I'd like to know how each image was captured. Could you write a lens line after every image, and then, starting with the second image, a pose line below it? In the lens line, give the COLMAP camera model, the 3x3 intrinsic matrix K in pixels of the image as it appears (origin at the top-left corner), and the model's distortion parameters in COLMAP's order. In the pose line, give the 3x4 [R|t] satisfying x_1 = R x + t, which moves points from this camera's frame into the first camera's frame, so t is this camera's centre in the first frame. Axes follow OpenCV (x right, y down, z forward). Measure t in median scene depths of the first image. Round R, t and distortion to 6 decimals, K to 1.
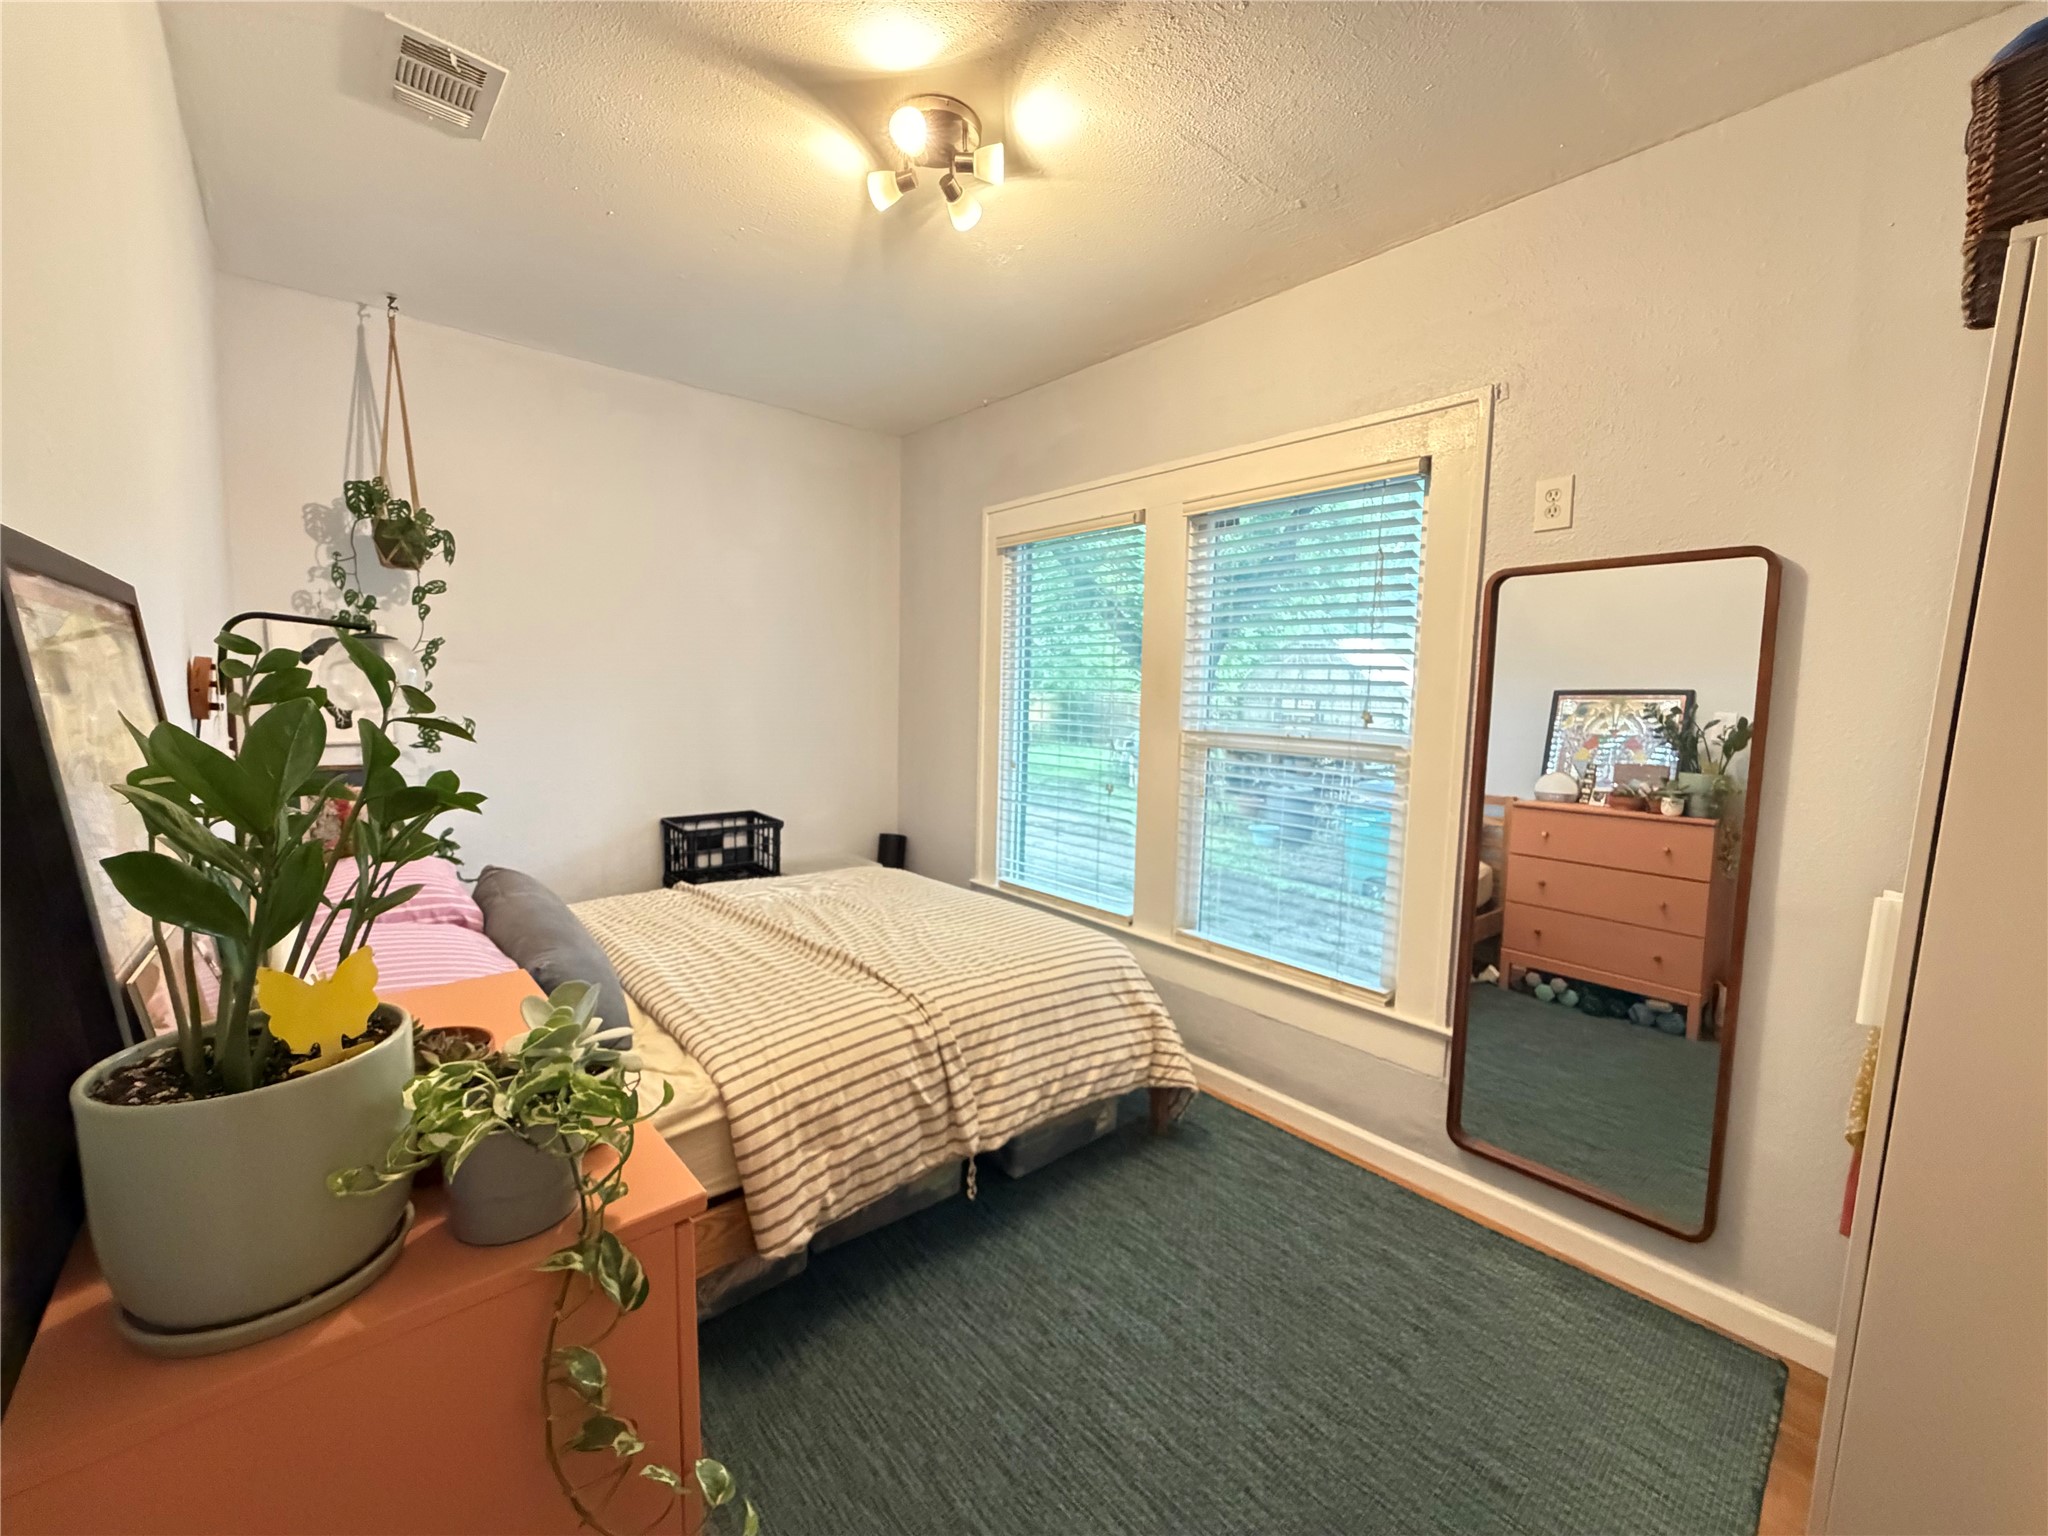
lens RADIAL K [[809.7, 0, 1026.7], [0, 809.7, 774.9], [0, 0, 1]] dist [-0.000622, -0.000002]
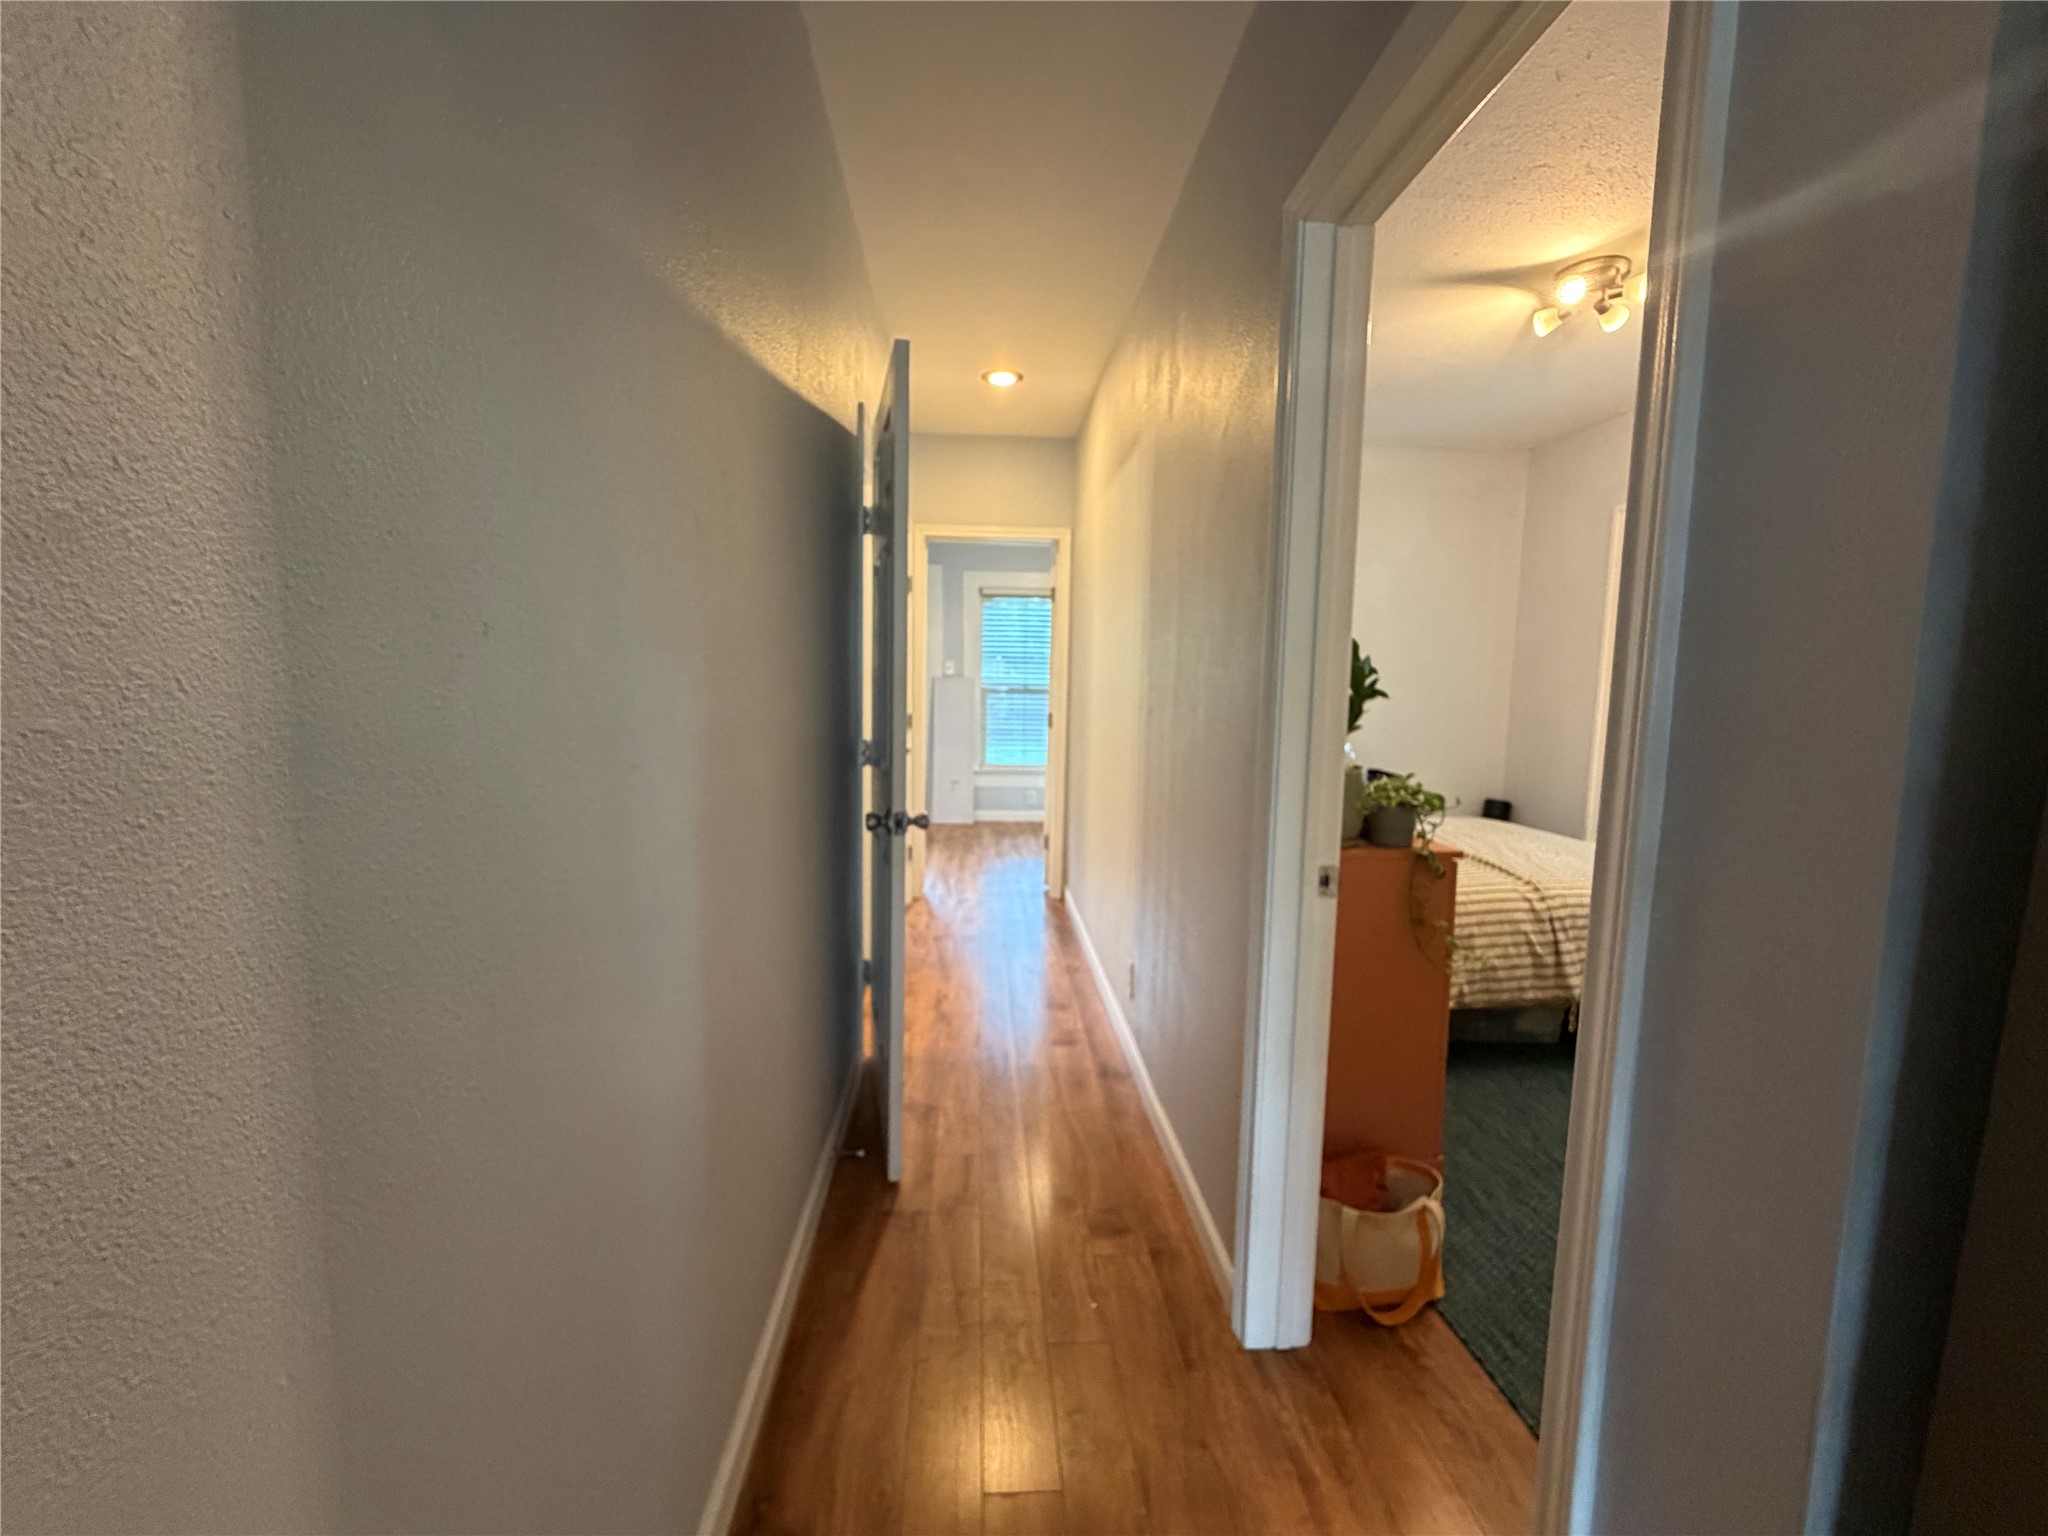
lens RADIAL K [[809.7, 0, 1026.2], [0, 809.7, 765.5], [0, 0, 1]] dist [-0.000622, -0.000002]
pose [[0.786748, 0.052518, -0.615036, 0.025145], [-0.056554, 0.998316, 0.012902, 0.108185], [0.614678, 0.024632, 0.788393, -0.683687]]
